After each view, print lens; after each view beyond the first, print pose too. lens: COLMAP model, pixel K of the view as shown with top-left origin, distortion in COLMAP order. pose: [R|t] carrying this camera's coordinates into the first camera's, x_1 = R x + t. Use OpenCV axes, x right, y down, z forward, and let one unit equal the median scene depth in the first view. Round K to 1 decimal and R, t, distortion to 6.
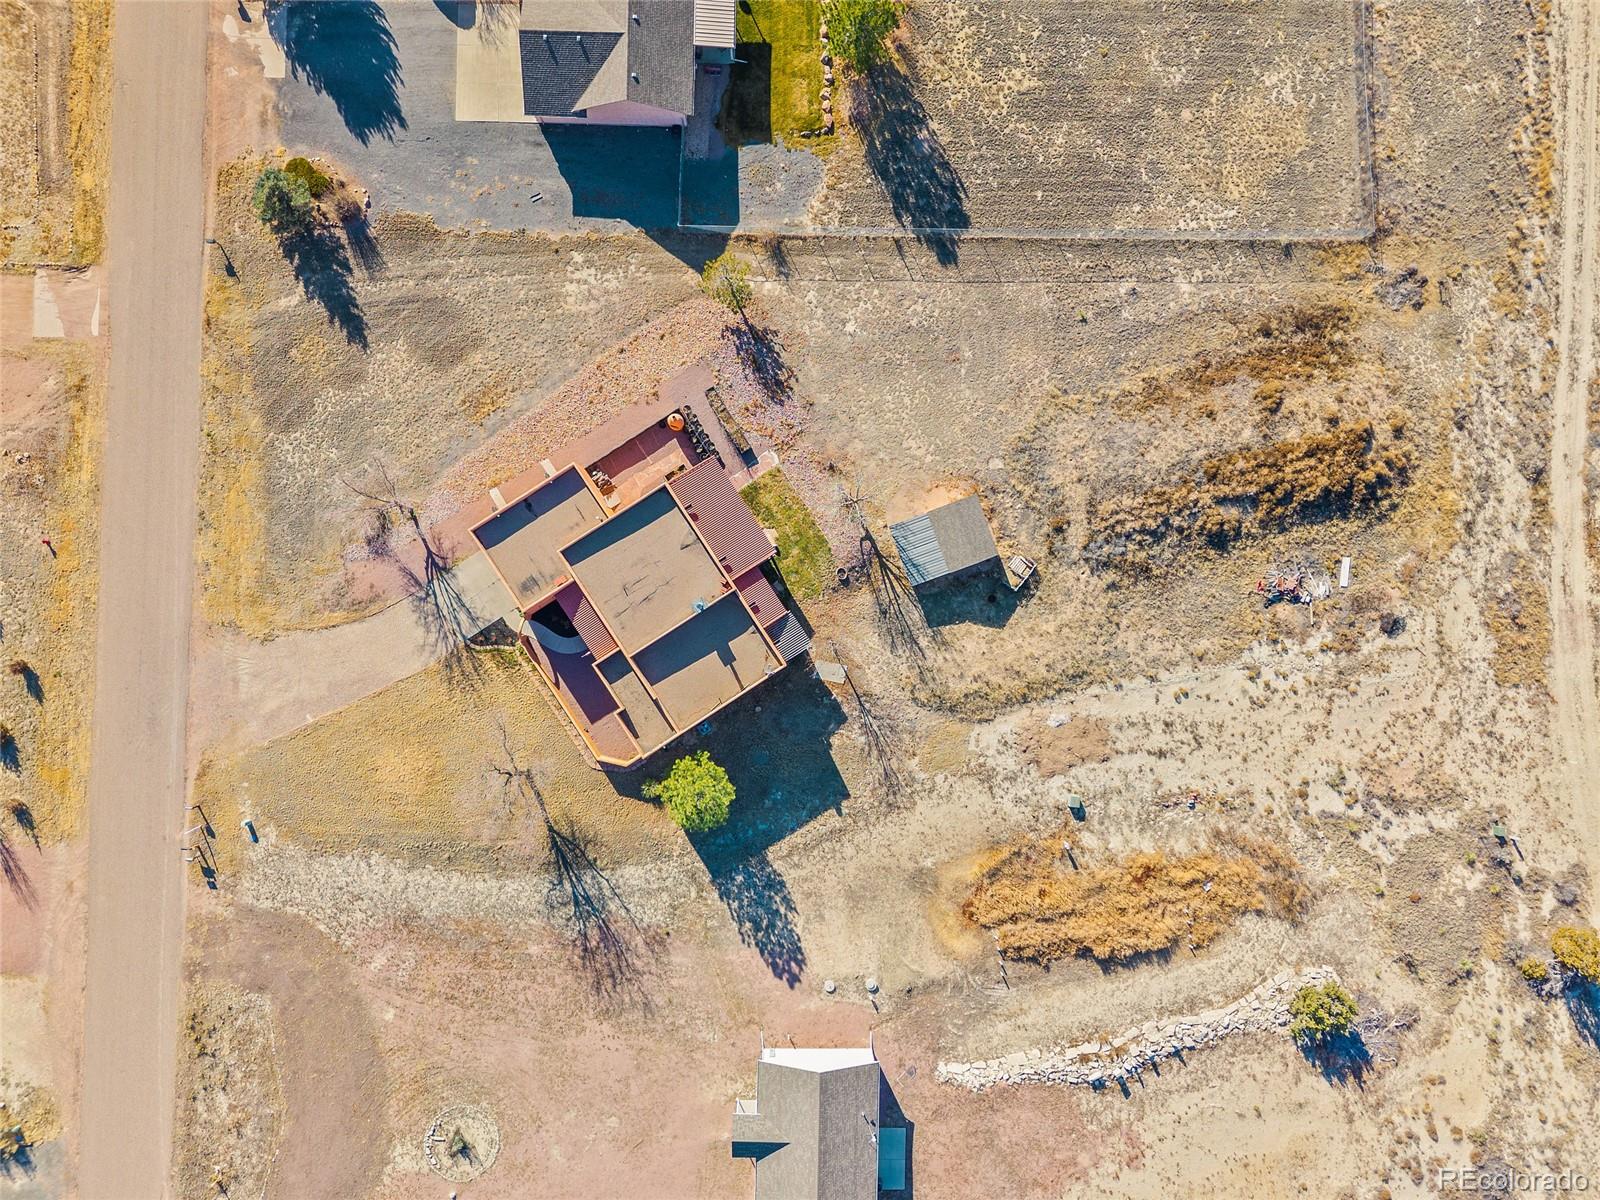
lens RADIAL K [[1091.8, 0, 800.0], [0, 1091.8, 600.0], [0, 0, 1]] dist [0.022624, -0.021769]
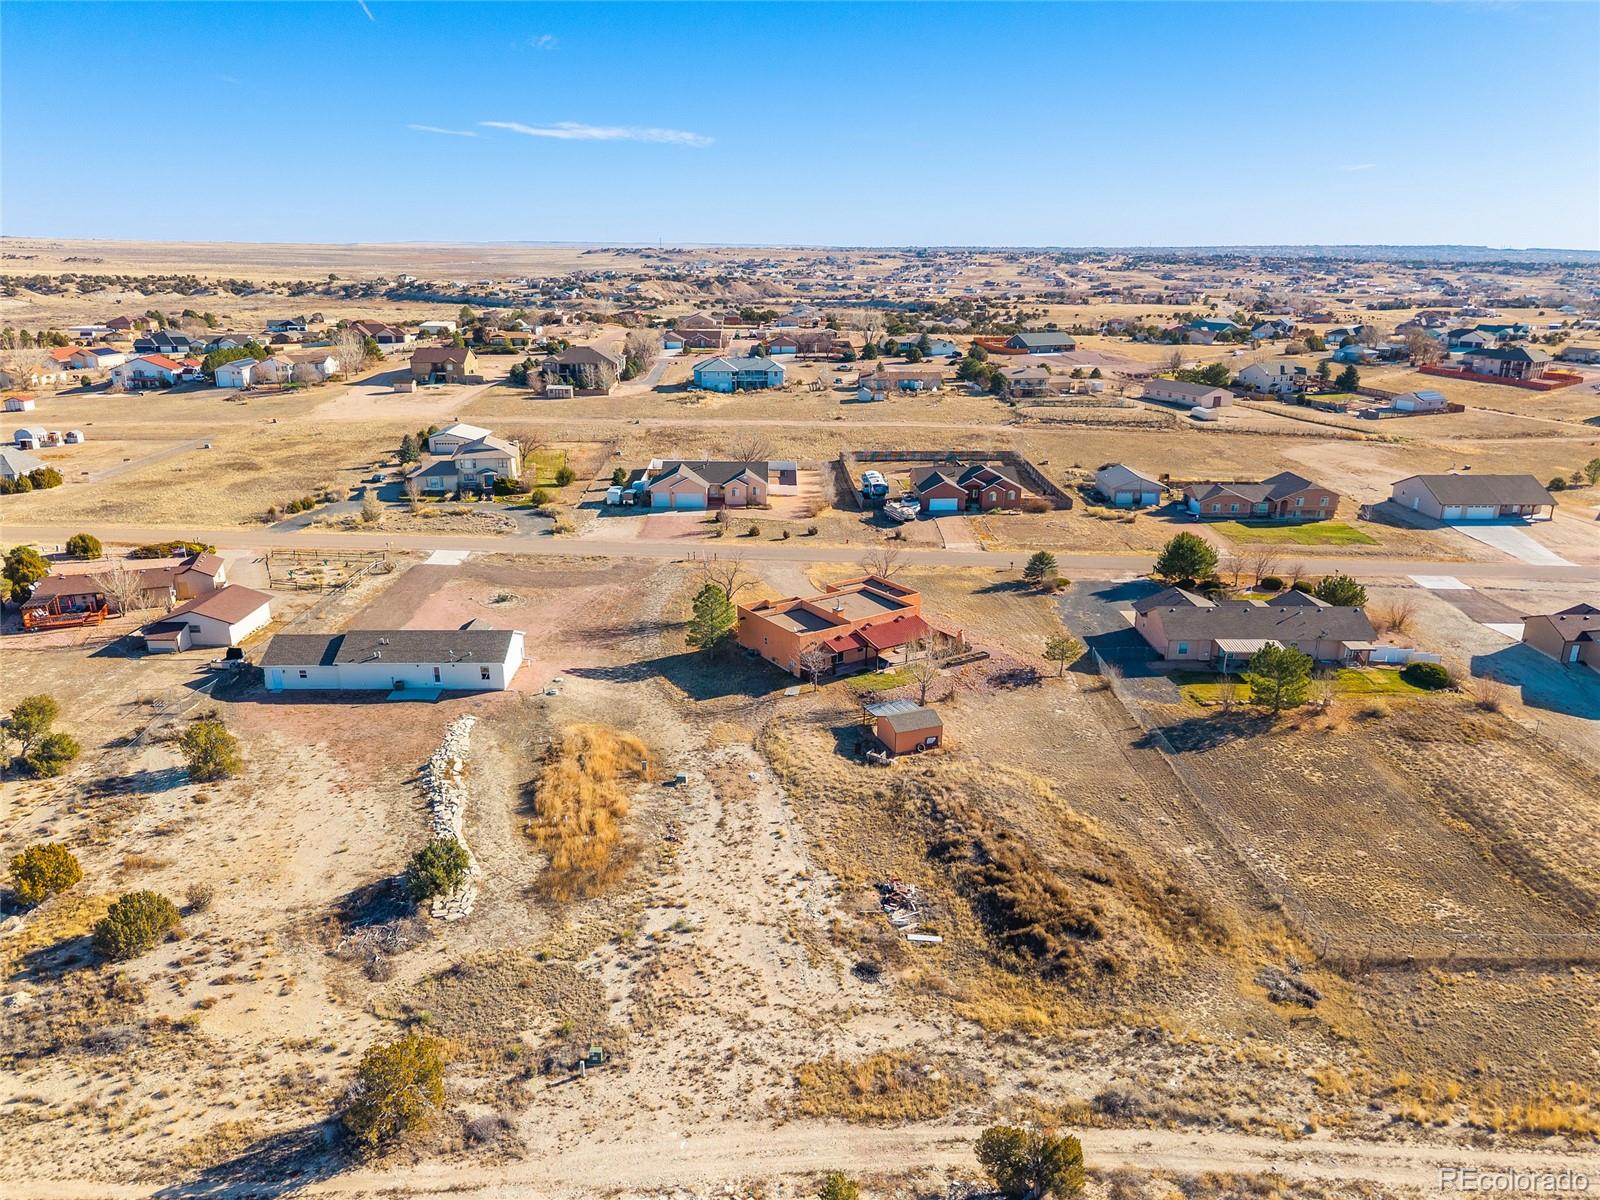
lens RADIAL K [[1091.8, 0, 800.0], [0, 1091.8, 600.0], [0, 0, 1]] dist [0.022624, -0.021769]
pose [[0.033248, 0.289391, -0.956633, 1.250171], [-0.999416, 0.002054, -0.034113, 0.101374], [-0.007907, 0.957209, 0.289291, 0.508519]]
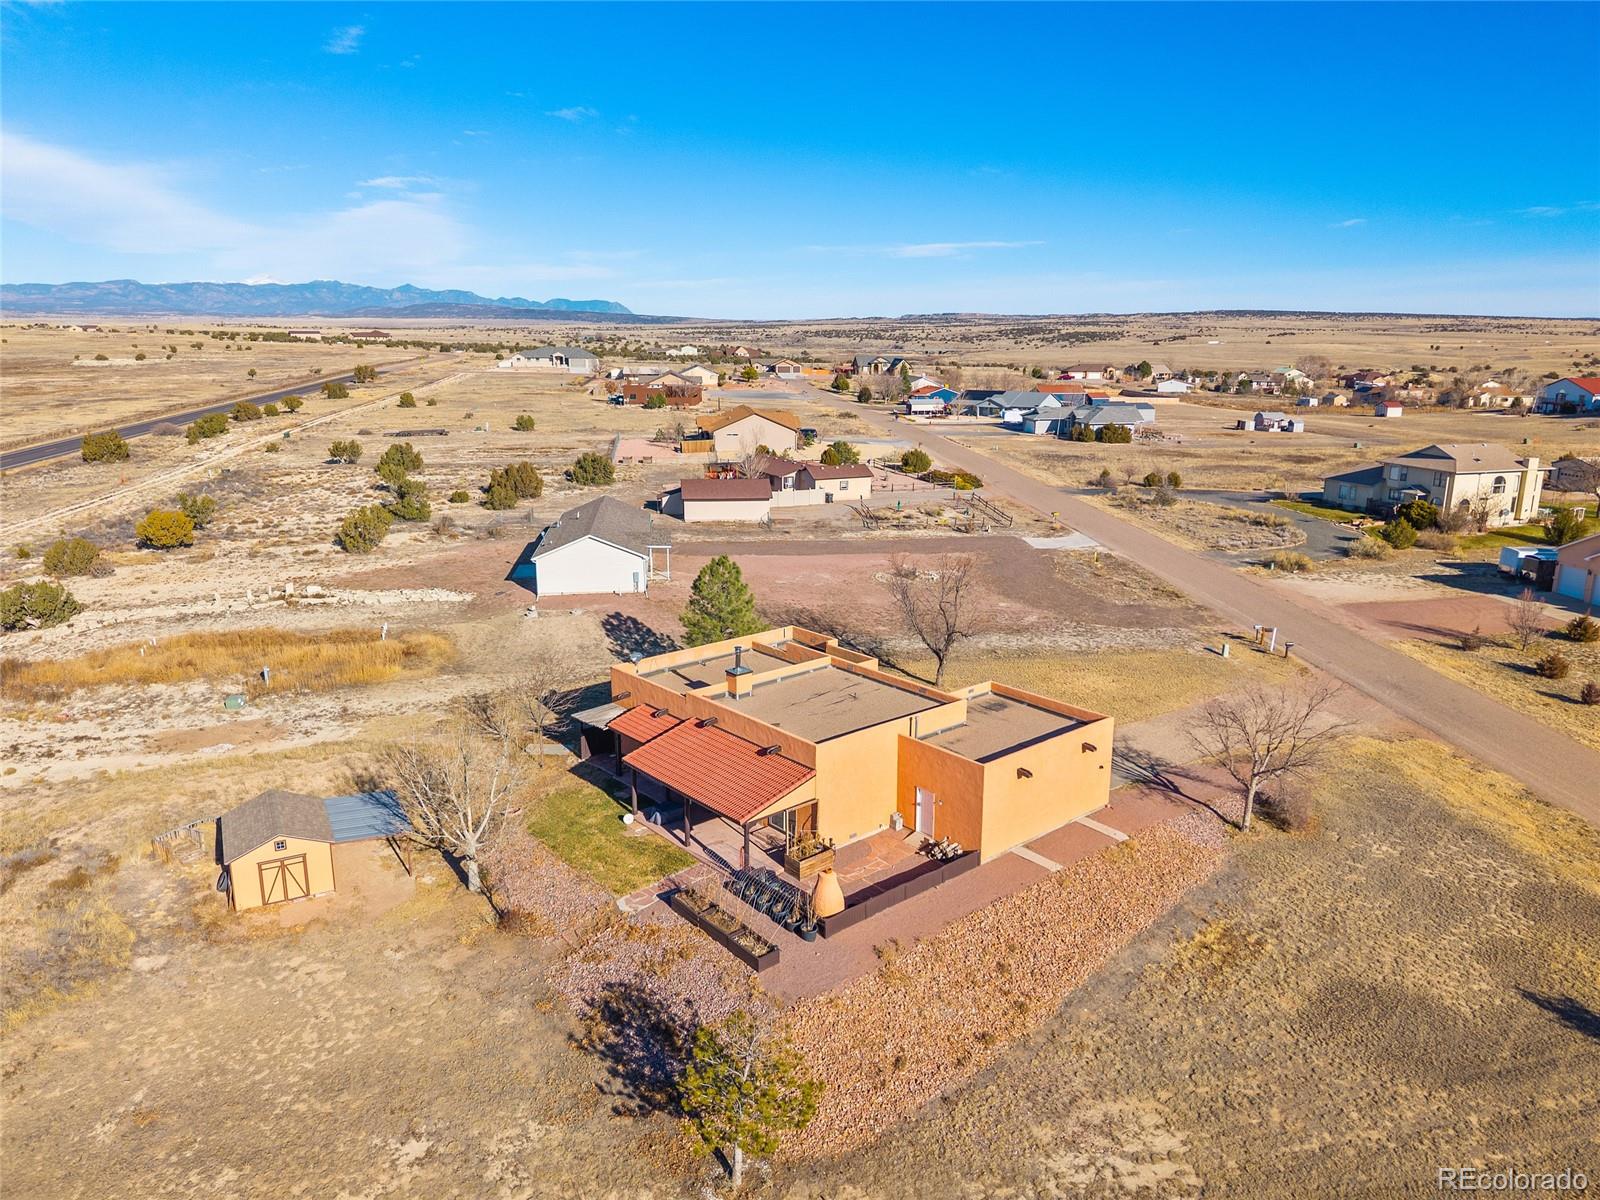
lens RADIAL K [[1091.8, 0, 800.0], [0, 1091.8, 600.0], [0, 0, 1]] dist [0.022624, -0.021769]
pose [[-0.990293, 0.008490, -0.138733, -0.034020], [-0.136717, -0.239382, 0.961252, -0.588821], [-0.025049, 0.970888, 0.238219, 0.736635]]
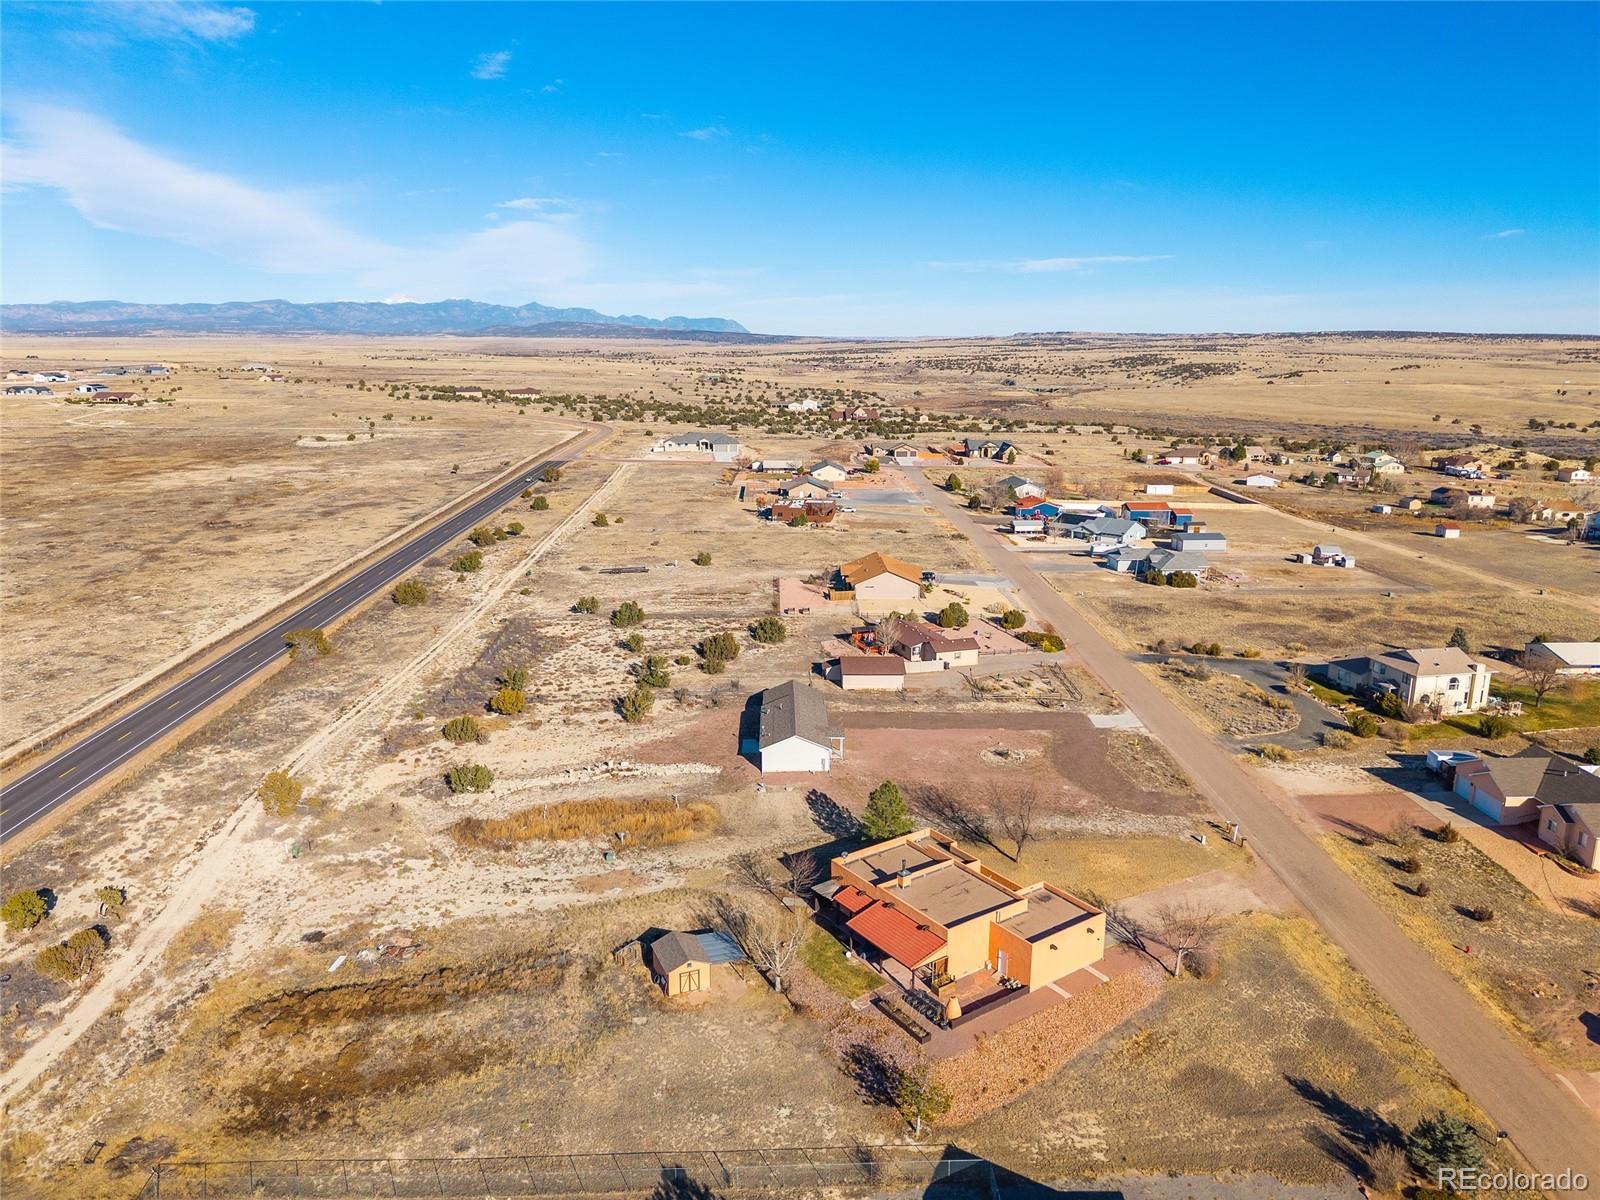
lens RADIAL K [[1087.4, 0, 800.0], [0, 1087.4, 600.0], [0, 0, 1]] dist [0.020782, -0.022438]
pose [[-0.998965, -0.015872, -0.042631, 0.080147], [-0.037838, -0.230284, 0.972388, -1.053920], [-0.025251, 0.972994, 0.229445, 0.377742]]
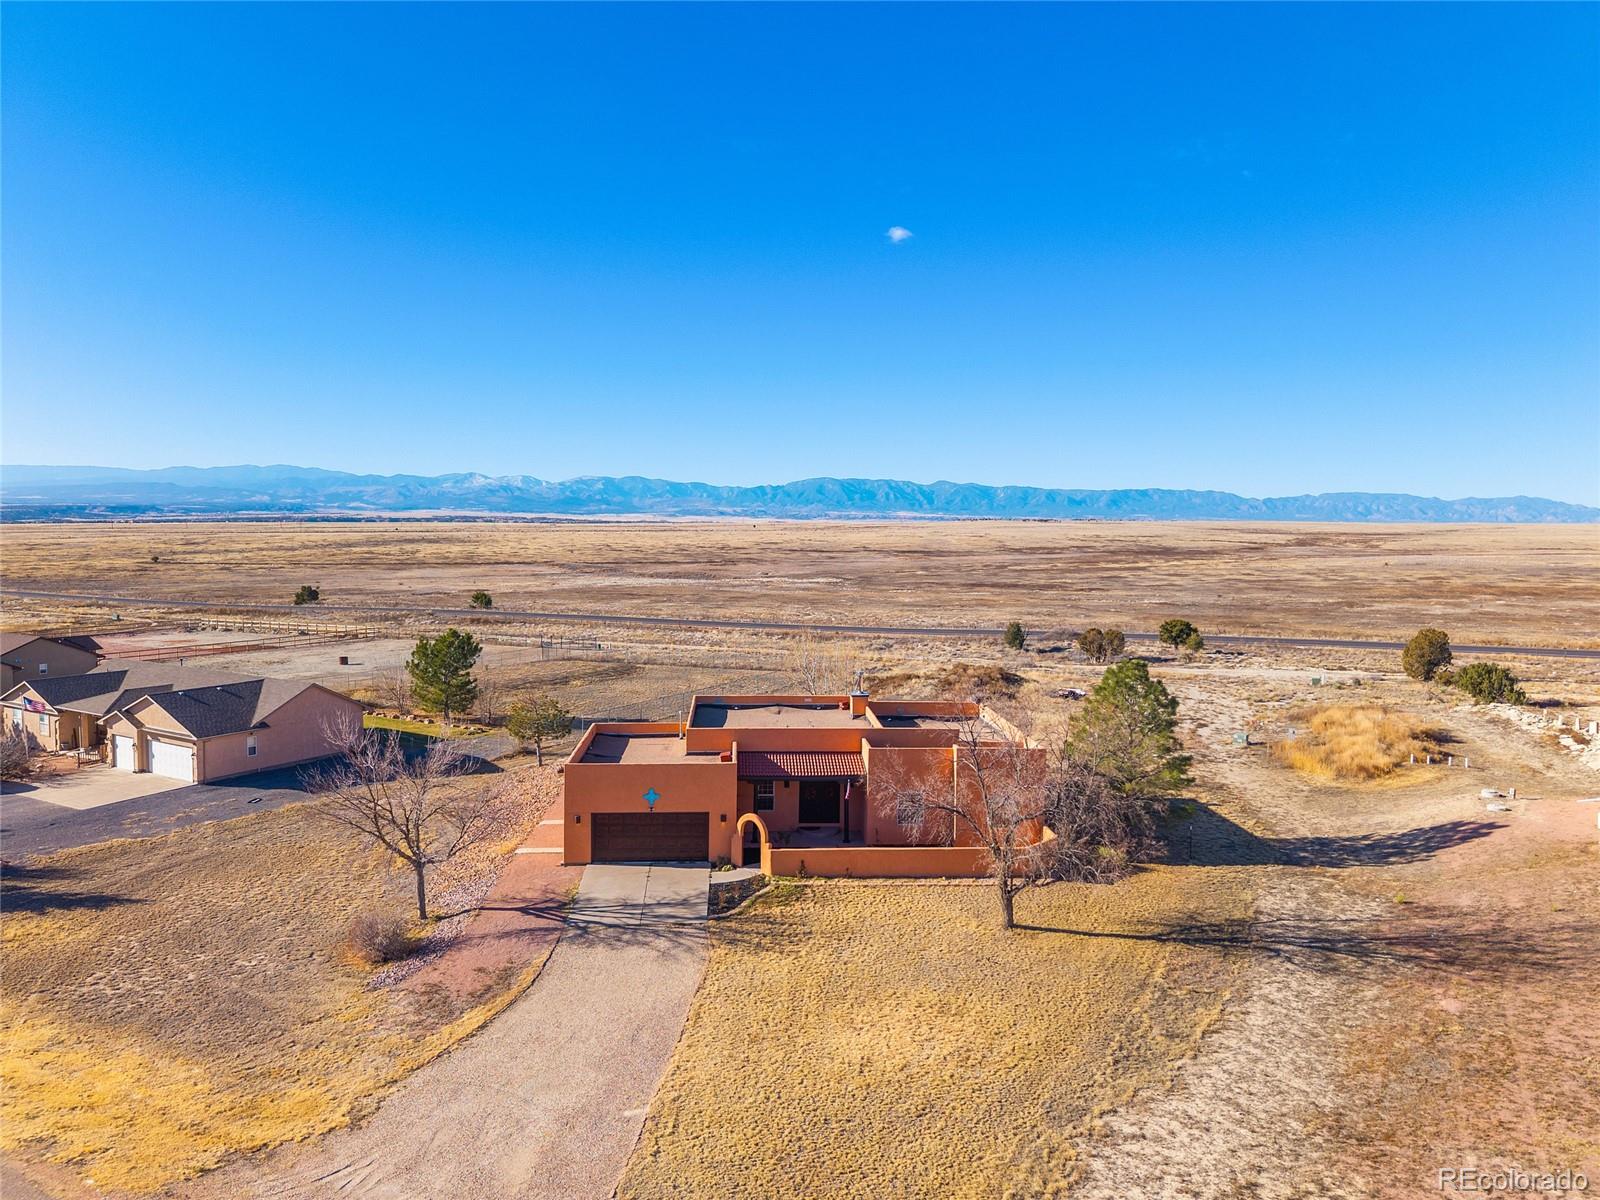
lens RADIAL K [[1087.4, 0, 800.0], [0, 1087.4, 600.0], [0, 0, 1]] dist [0.020782, -0.022438]
pose [[0.490473, -0.068218, 0.868782, -0.685443], [0.871456, 0.039259, -0.488900, 0.298399], [-0.000756, 0.996898, 0.078704, 0.811673]]
